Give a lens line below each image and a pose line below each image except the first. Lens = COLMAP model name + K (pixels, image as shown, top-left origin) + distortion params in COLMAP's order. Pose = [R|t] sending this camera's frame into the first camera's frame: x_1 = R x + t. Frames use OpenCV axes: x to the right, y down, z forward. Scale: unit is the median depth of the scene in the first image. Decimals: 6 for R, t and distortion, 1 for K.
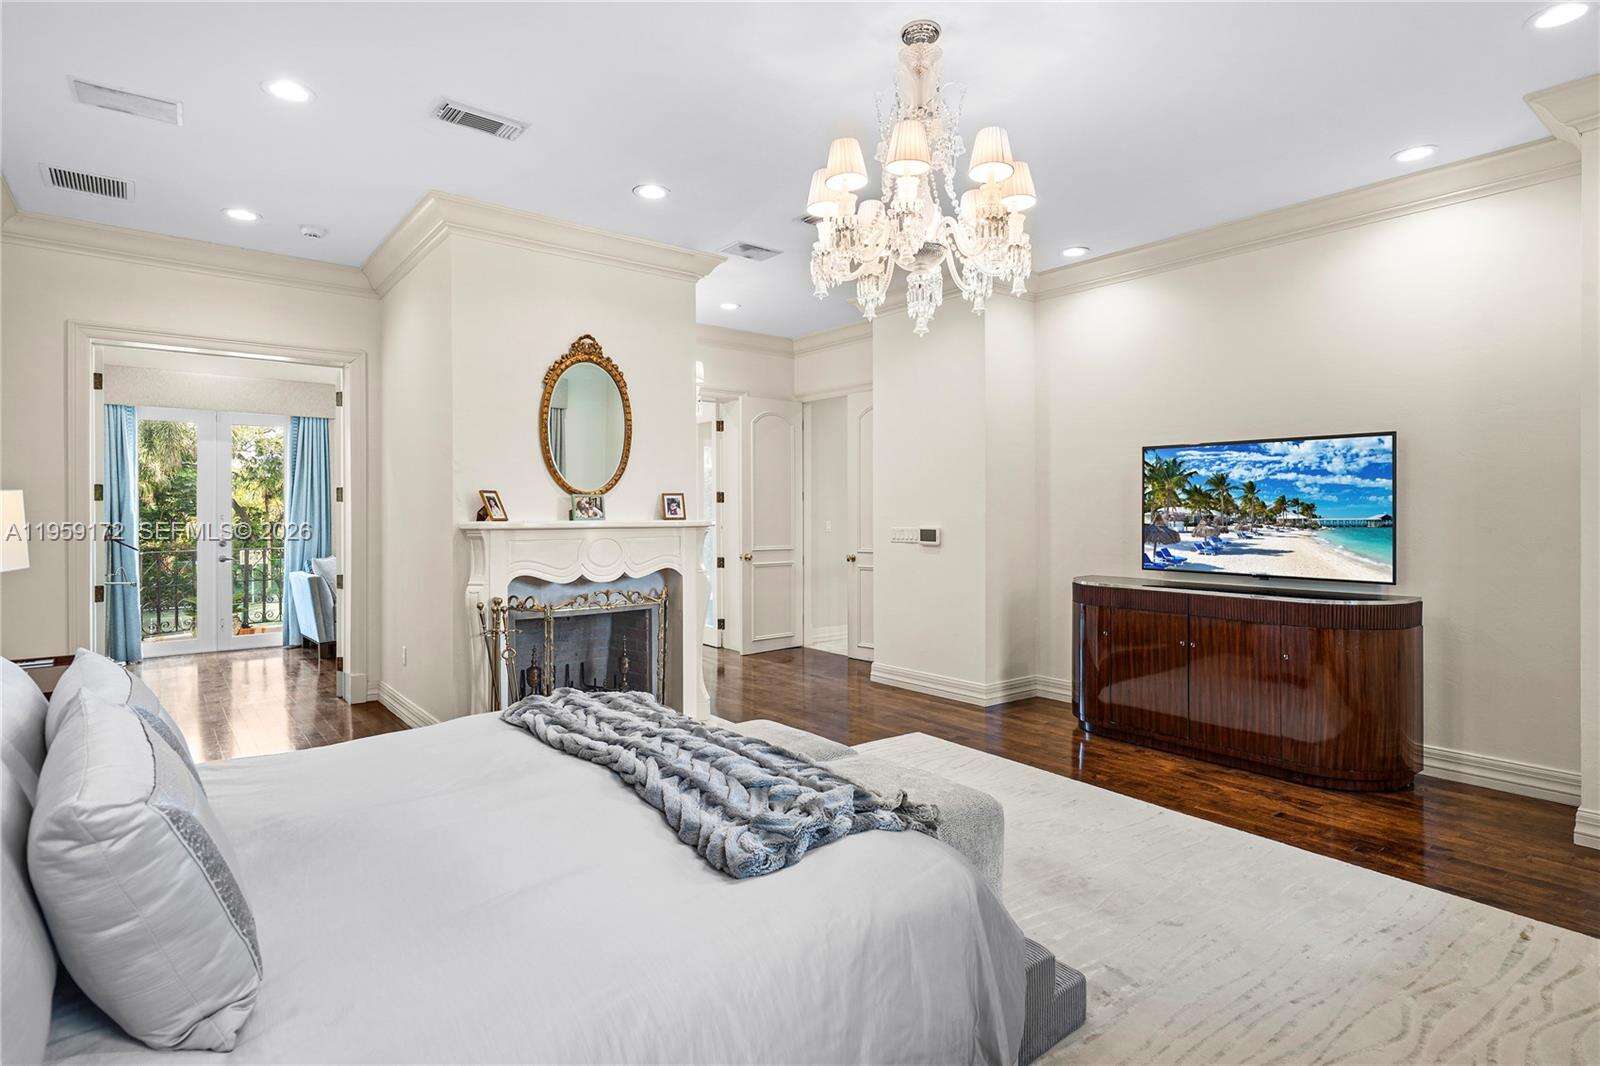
lens RADIAL K [[844.0, 0, 818.5], [0, 844.0, 514.4], [0, 0, 1]] dist [0.001445, 0.000233]
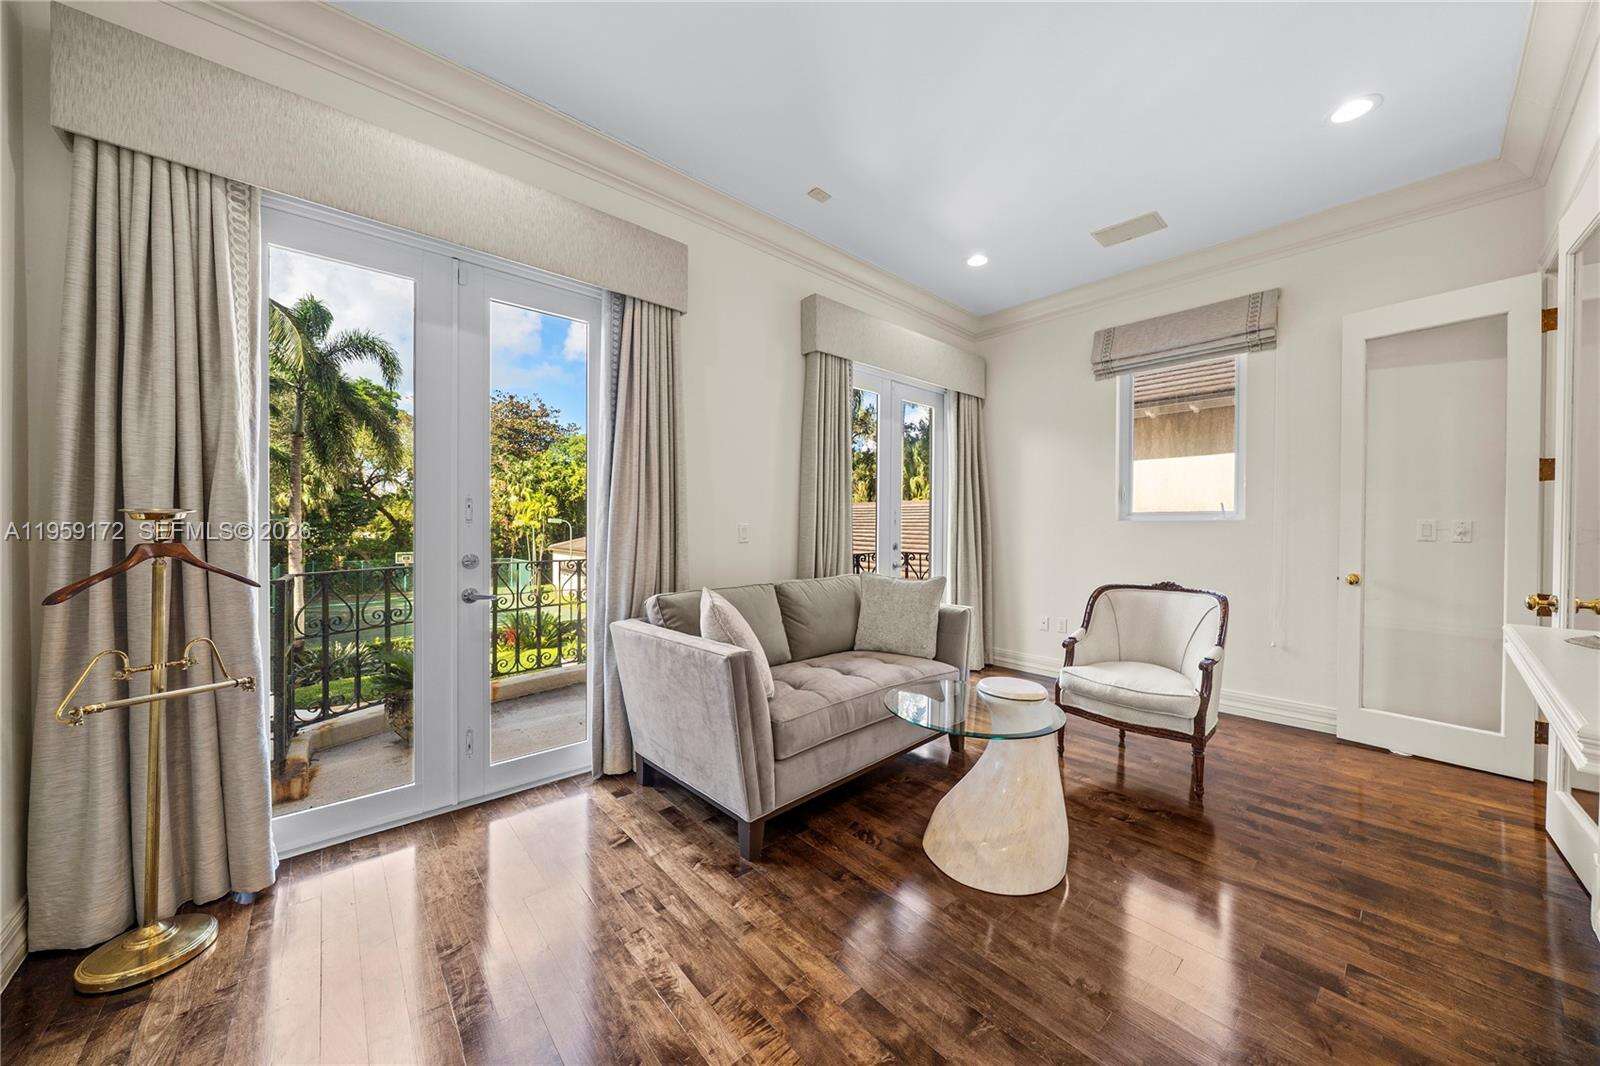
lens RADIAL K [[552.5, 0, 797.0], [0, 552.5, 530.7], [0, 0, 1]] dist [-0.003811, -0.000081]
pose [[0.999285, 0.005253, 0.037455, -0.534656], [-0.005366, 0.999981, 0.002933, 0.015698], [-0.037439, -0.003131, 0.999294, 0.689754]]
